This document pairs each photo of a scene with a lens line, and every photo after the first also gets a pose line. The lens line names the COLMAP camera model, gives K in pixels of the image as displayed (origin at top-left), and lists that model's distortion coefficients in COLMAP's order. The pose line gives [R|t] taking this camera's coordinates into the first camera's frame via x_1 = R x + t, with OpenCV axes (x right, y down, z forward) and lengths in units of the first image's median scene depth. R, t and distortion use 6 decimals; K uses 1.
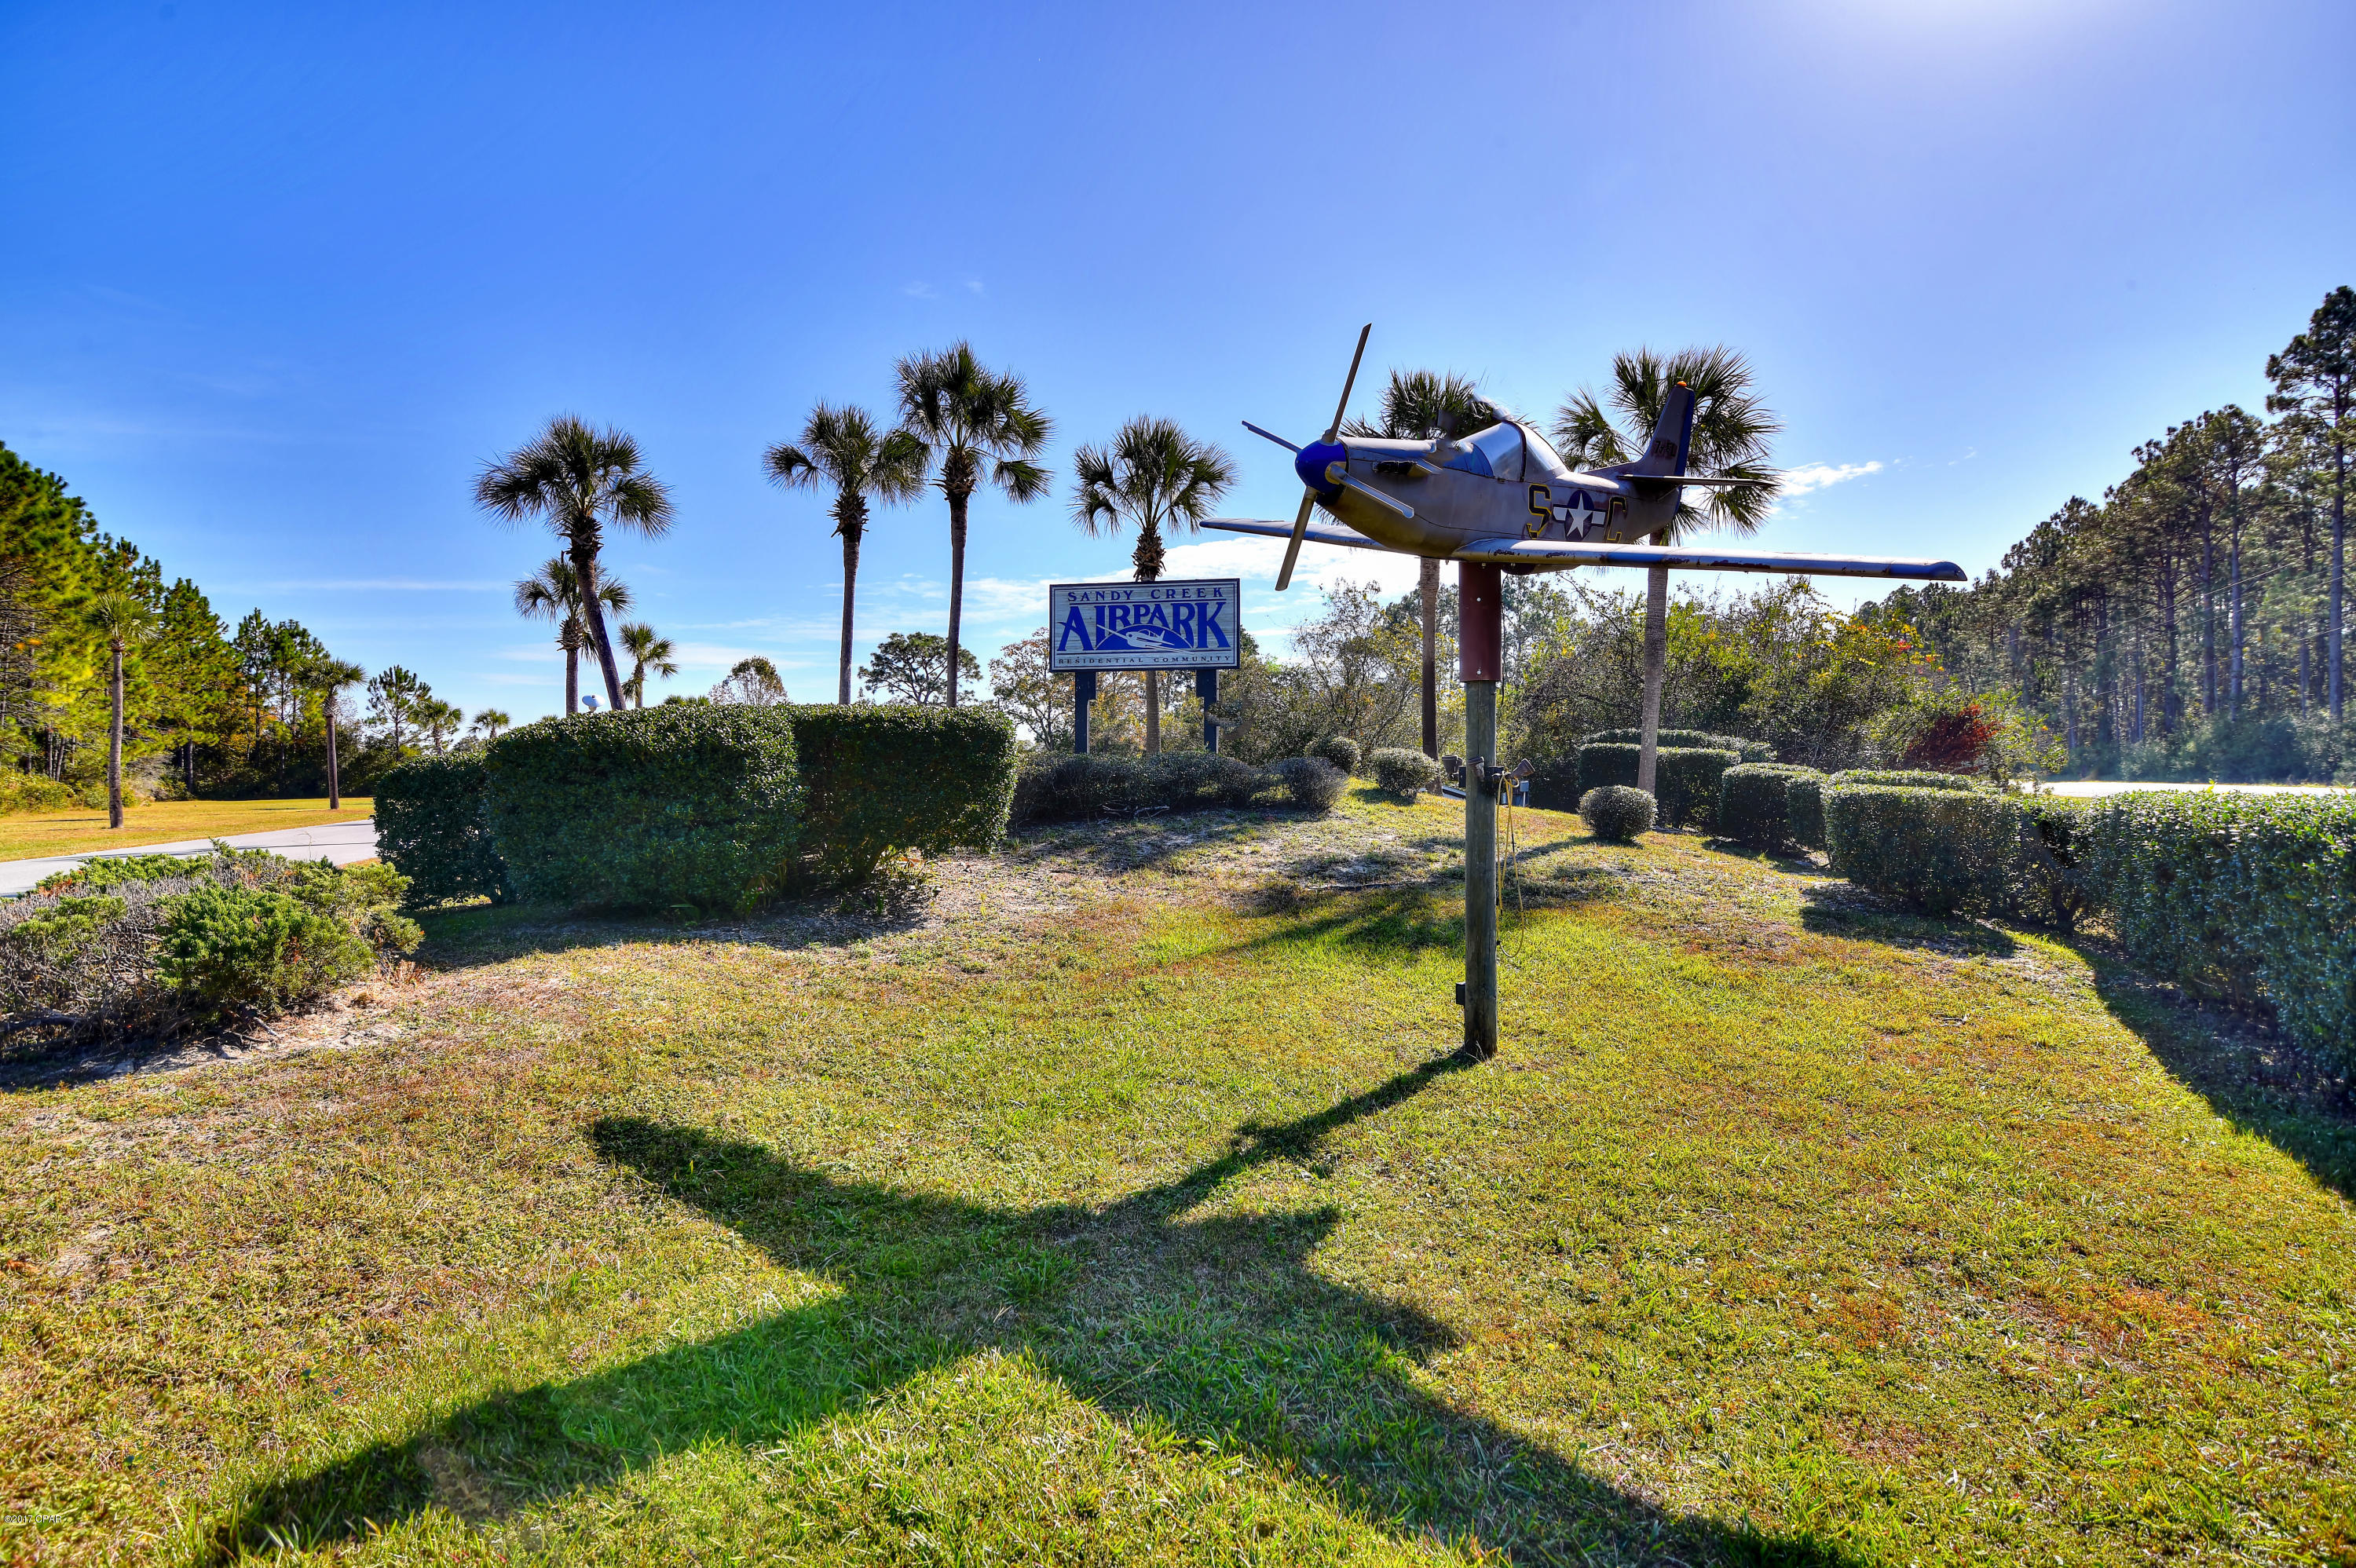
lens RADIAL K [[1077.3, 0, 1172.6], [0, 1077.3, 780.9], [0, 0, 1]] dist [-0.016008, 0.001319]
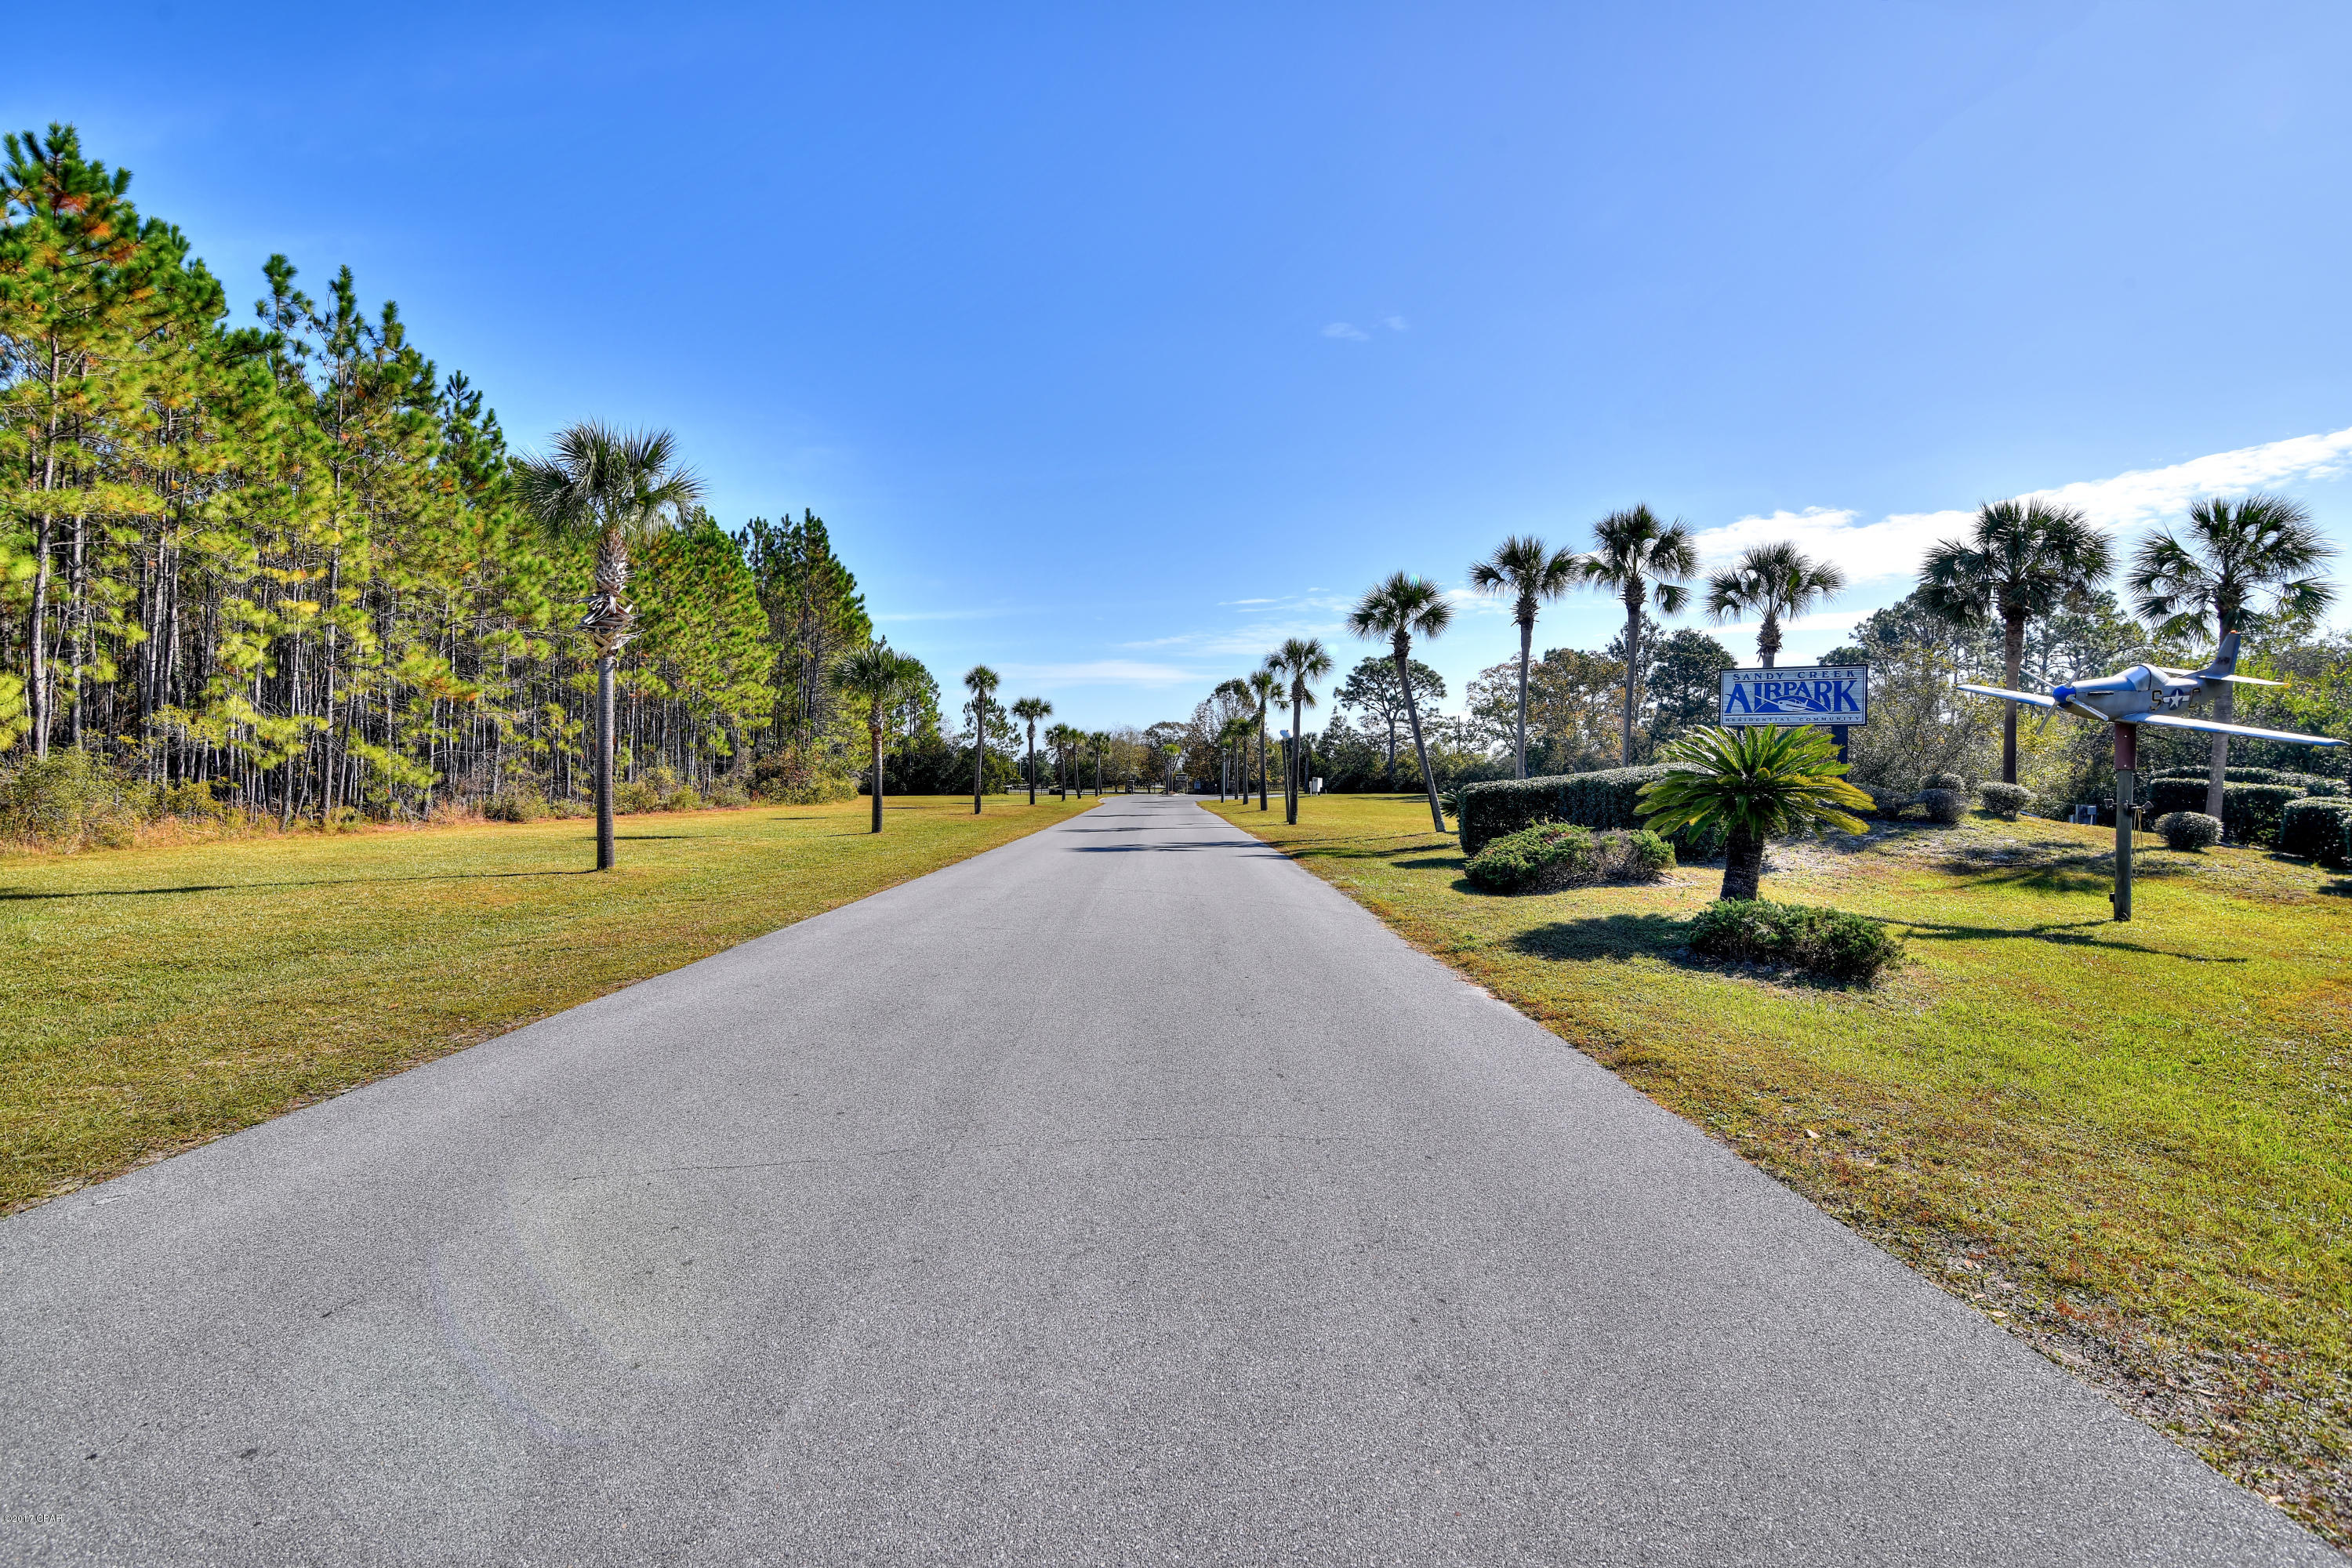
lens RADIAL K [[1075.5, 0, 1169.7], [0, 1075.5, 783.2], [0, 0, 1]] dist [-0.016008, 0.001319]
pose [[0.933751, 0.017745, -0.357484, -0.298530], [-0.019718, 0.999804, -0.001873, -0.003737], [0.357381, 0.008798, 0.933917, -0.691379]]
